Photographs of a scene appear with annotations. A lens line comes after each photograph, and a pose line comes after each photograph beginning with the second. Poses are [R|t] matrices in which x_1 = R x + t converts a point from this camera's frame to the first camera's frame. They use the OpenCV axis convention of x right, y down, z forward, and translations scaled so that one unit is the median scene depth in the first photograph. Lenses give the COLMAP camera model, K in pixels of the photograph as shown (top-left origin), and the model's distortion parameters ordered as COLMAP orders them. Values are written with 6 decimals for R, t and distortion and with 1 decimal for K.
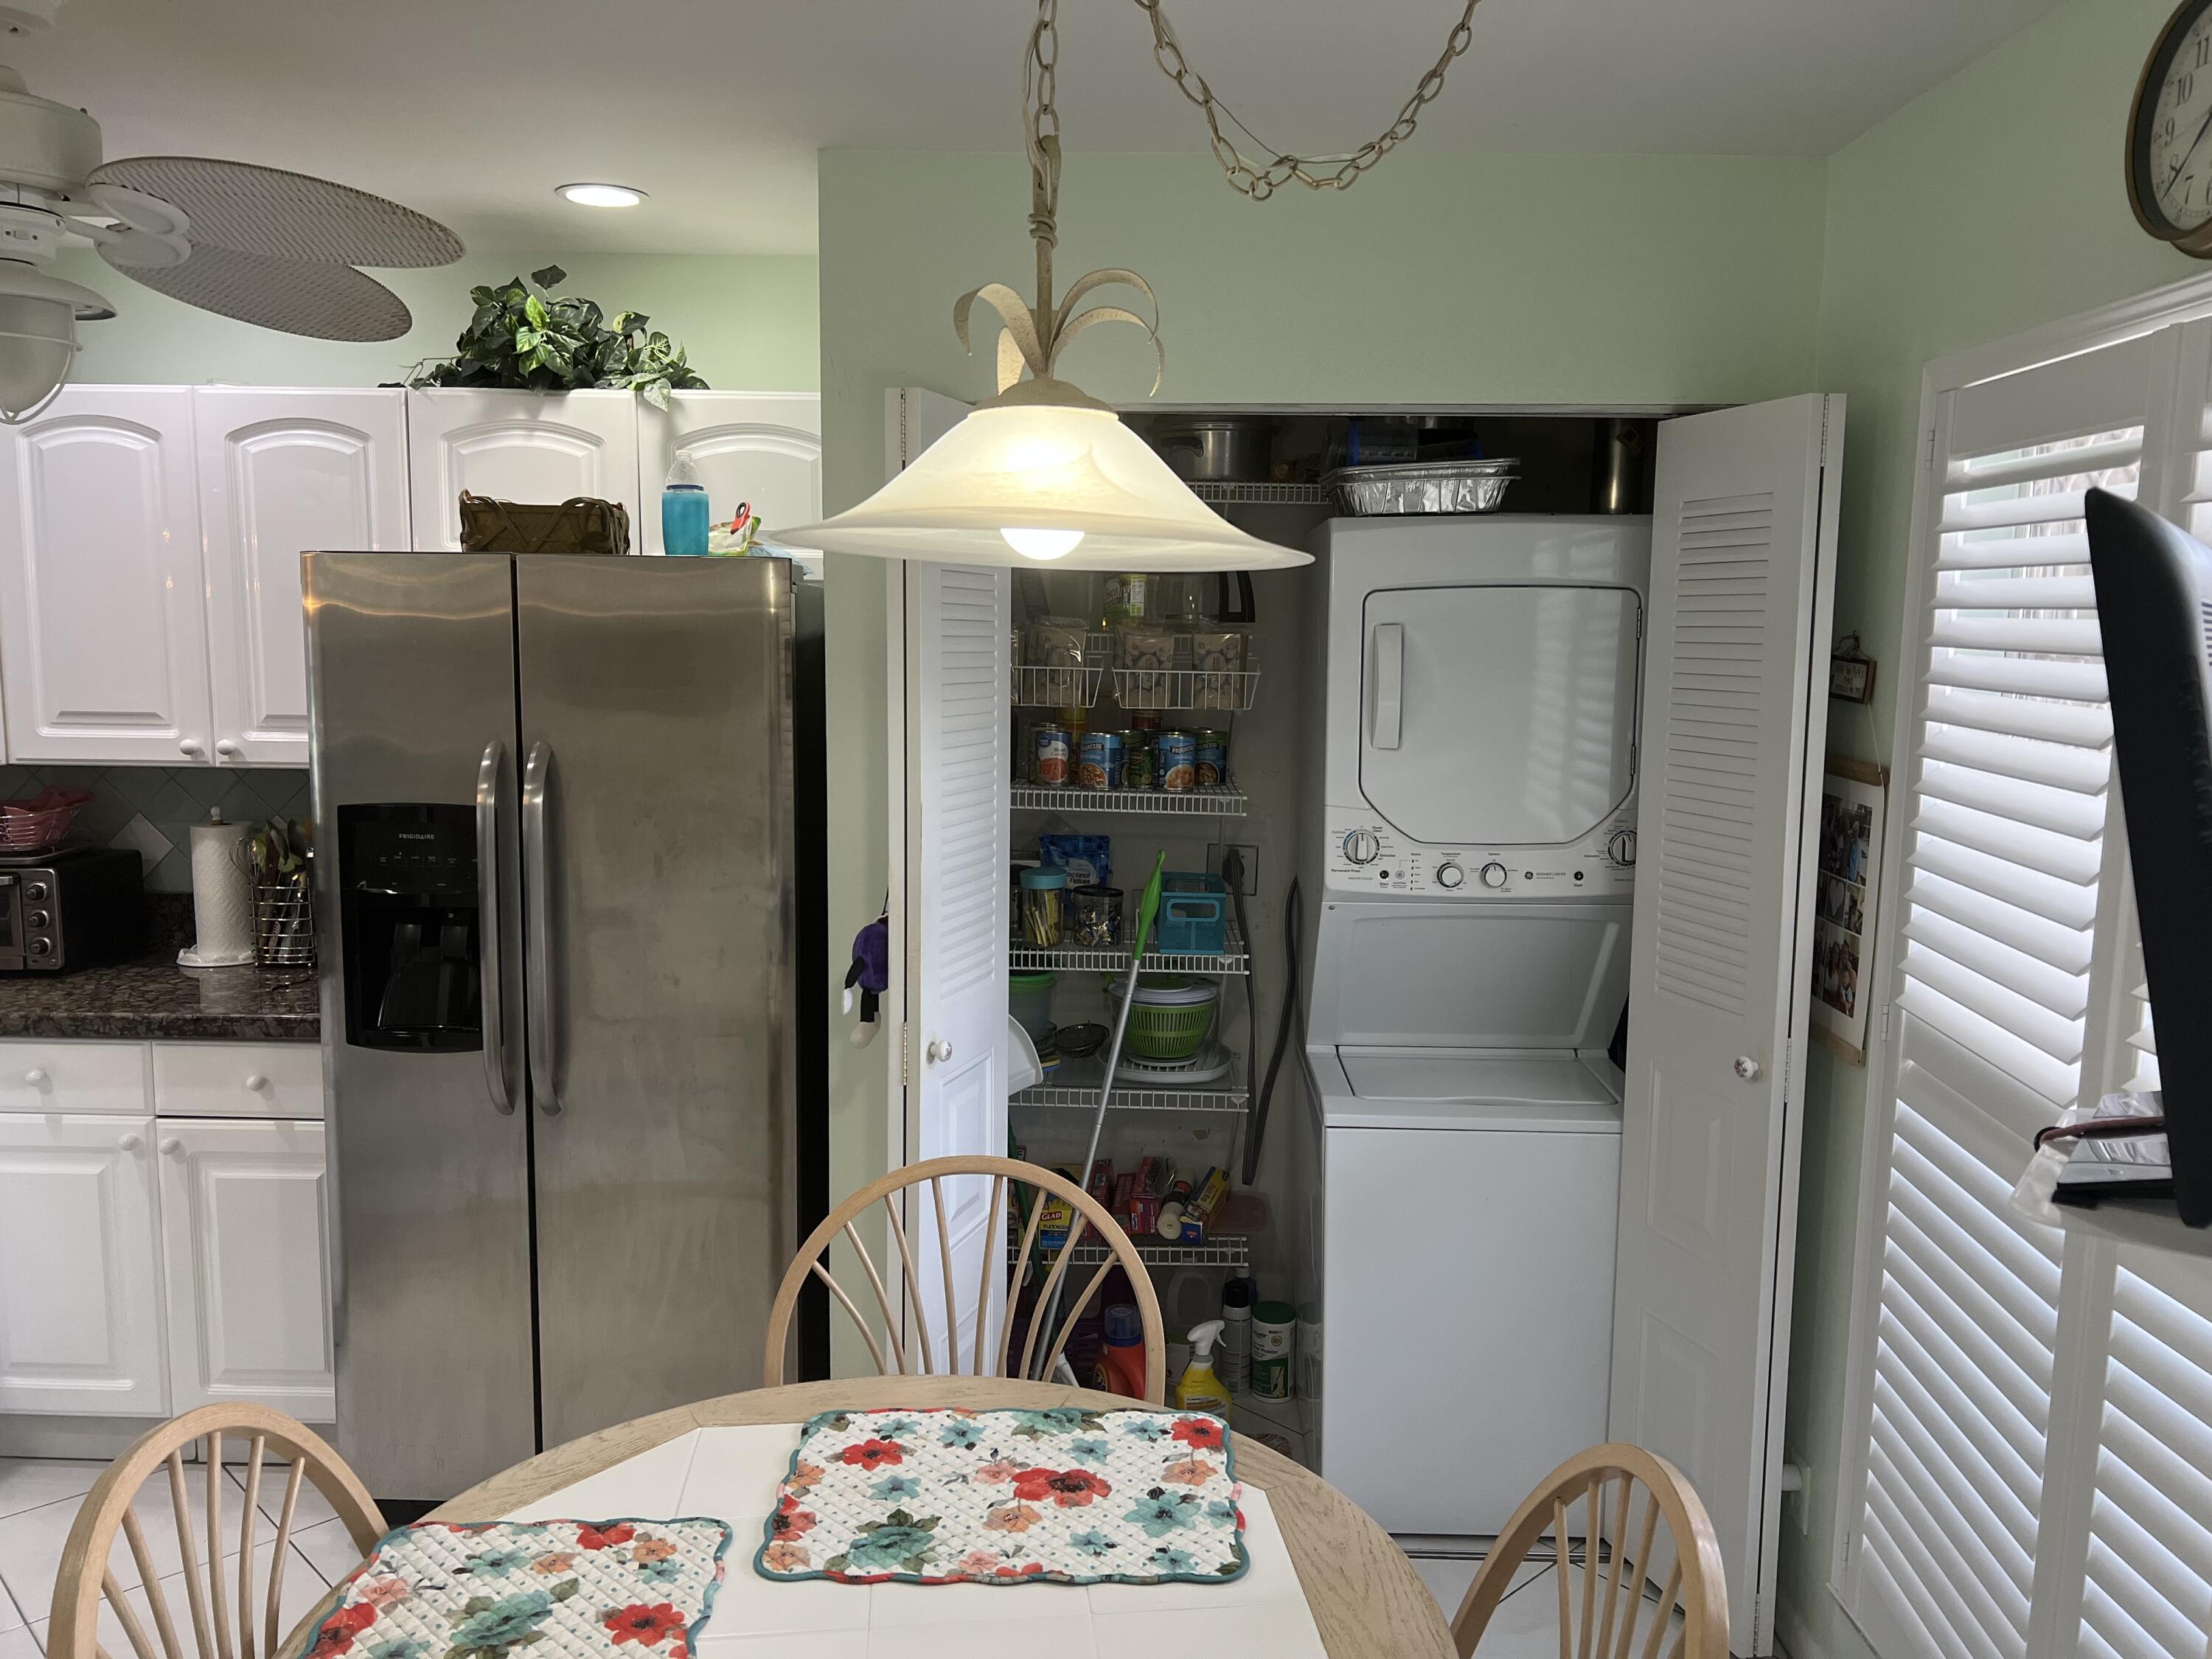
lens RADIAL K [[1654.4, 0, 1099.6], [0, 1654.4, 831.0], [0, 0, 1]] dist [0.058281, -0.069443]
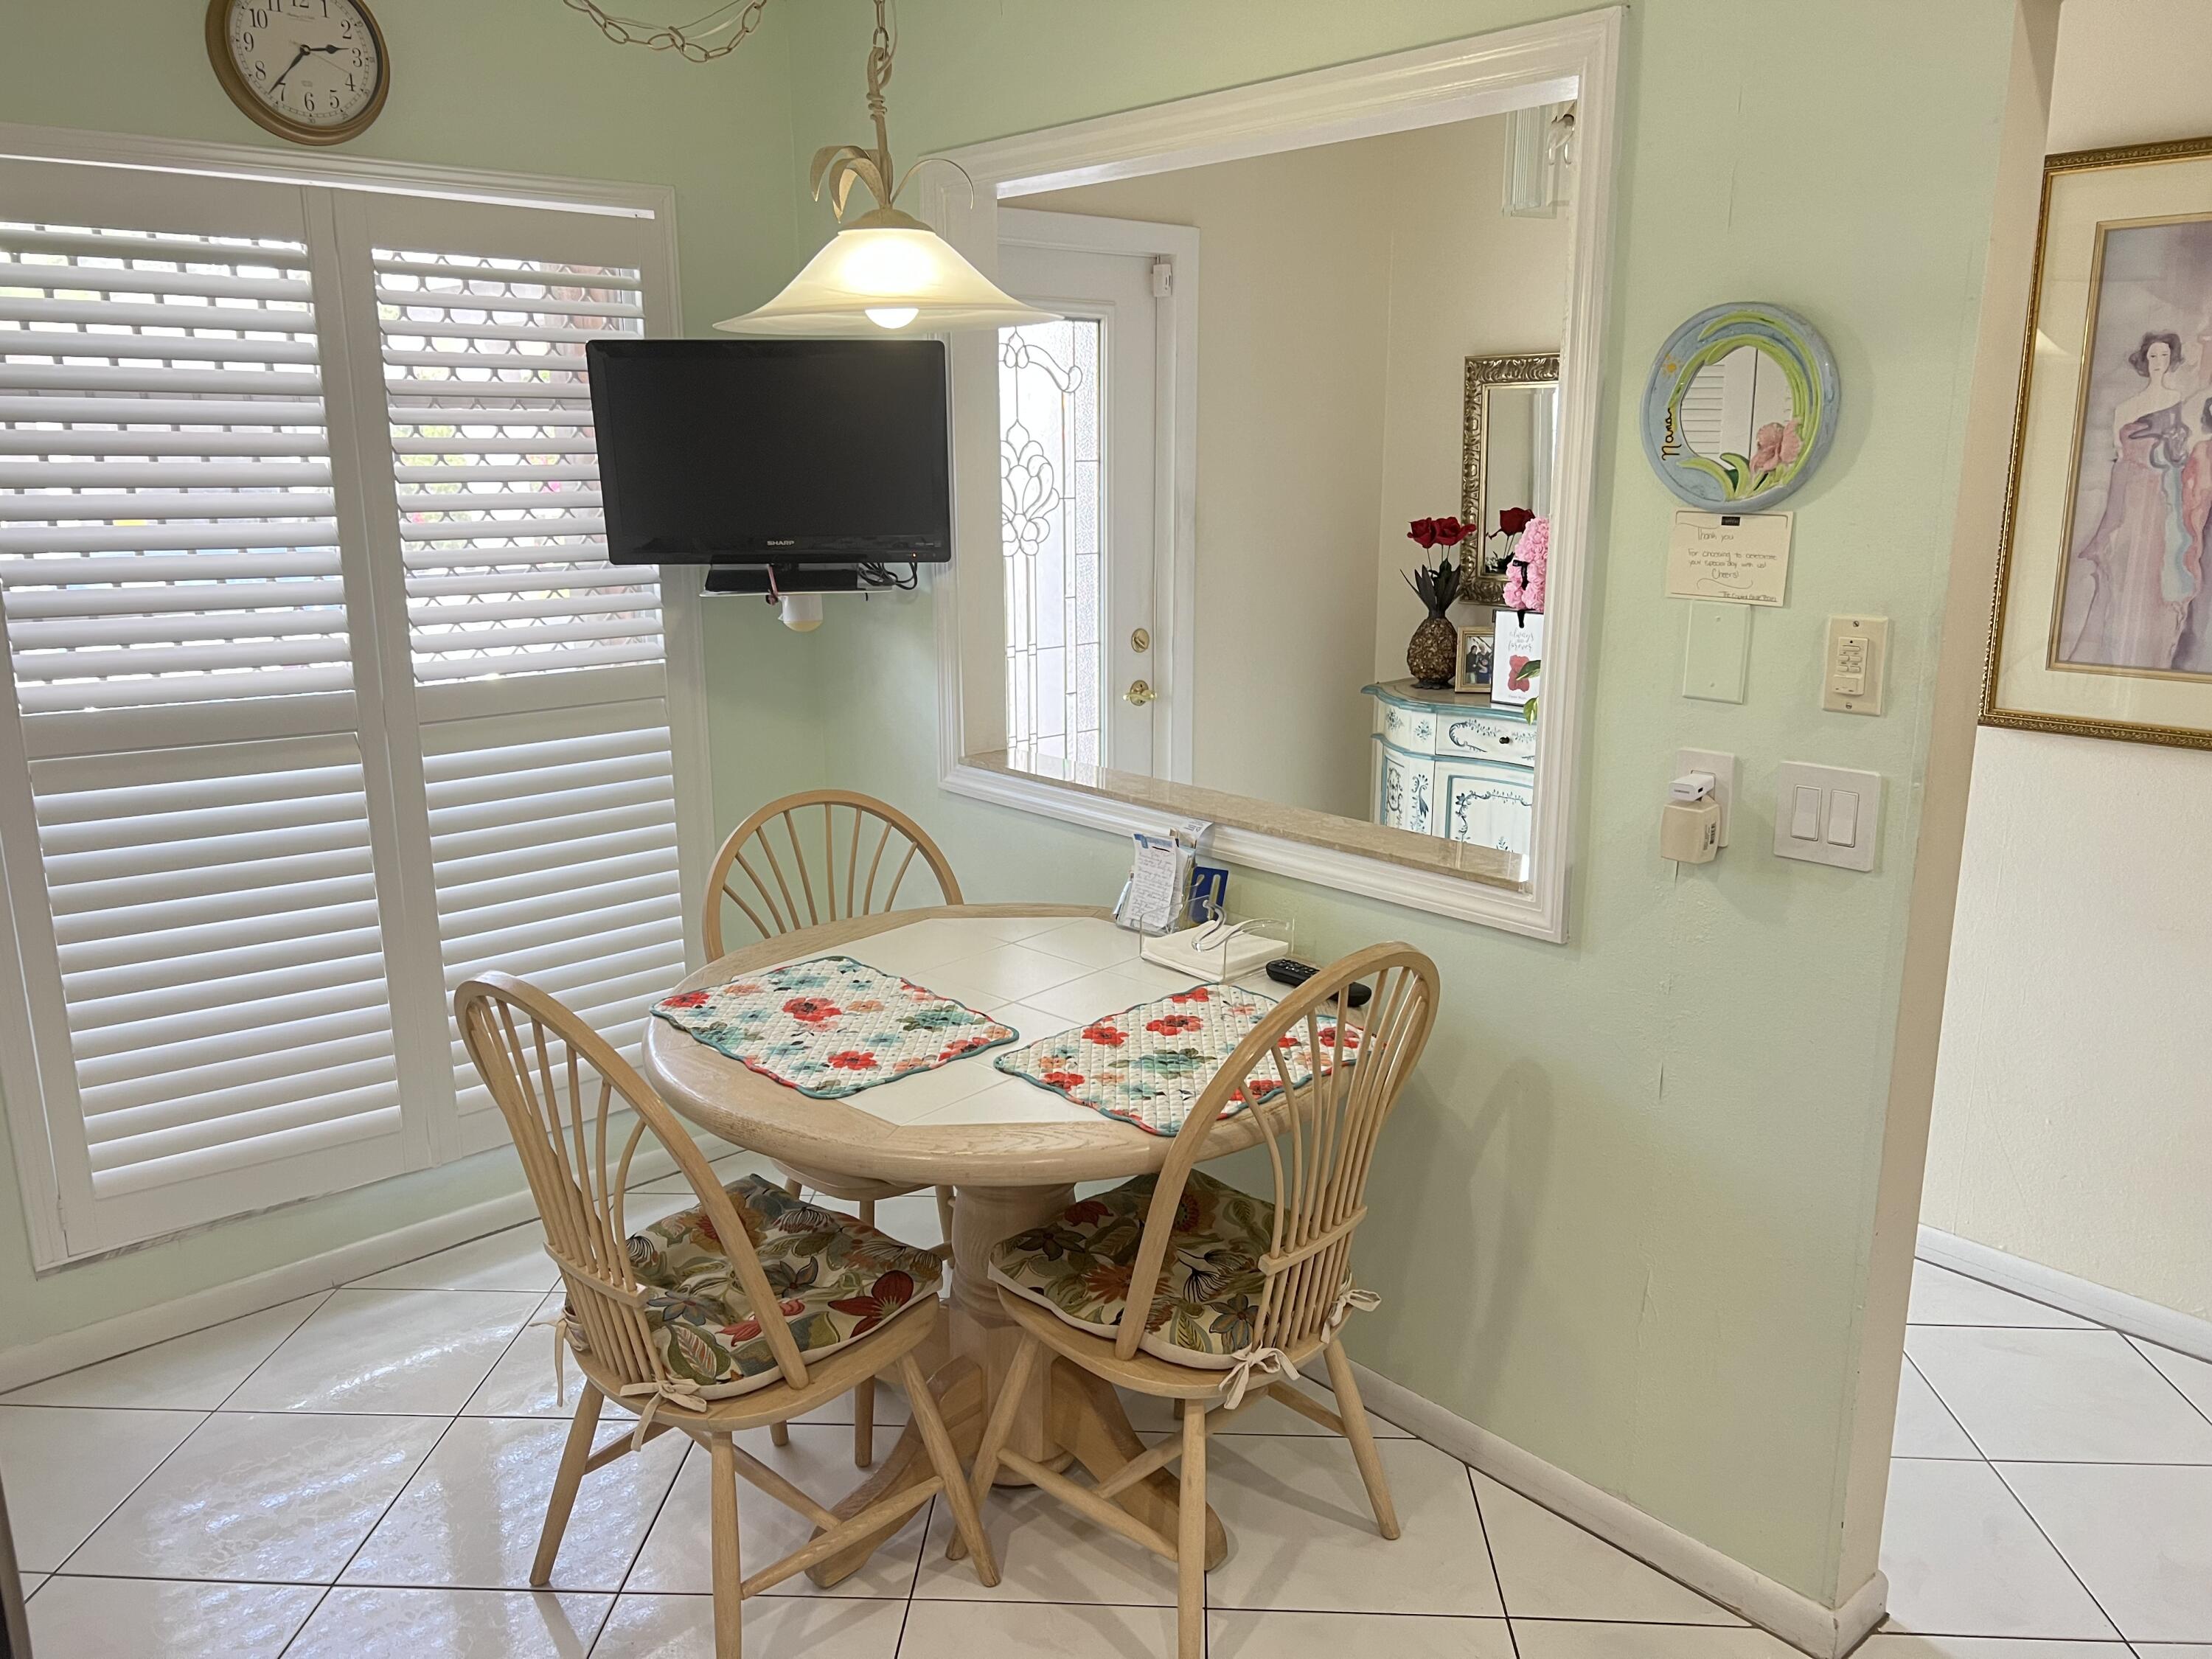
lens RADIAL K [[1654.4, 0, 1108.9], [0, 1654.4, 827.3], [0, 0, 1]] dist [0.058281, -0.069443]
pose [[-0.684901, -0.179725, 0.706123, -0.665894], [0.079946, 0.944715, 0.317996, -0.098815], [-0.724237, 0.274247, -0.632669, 0.963136]]
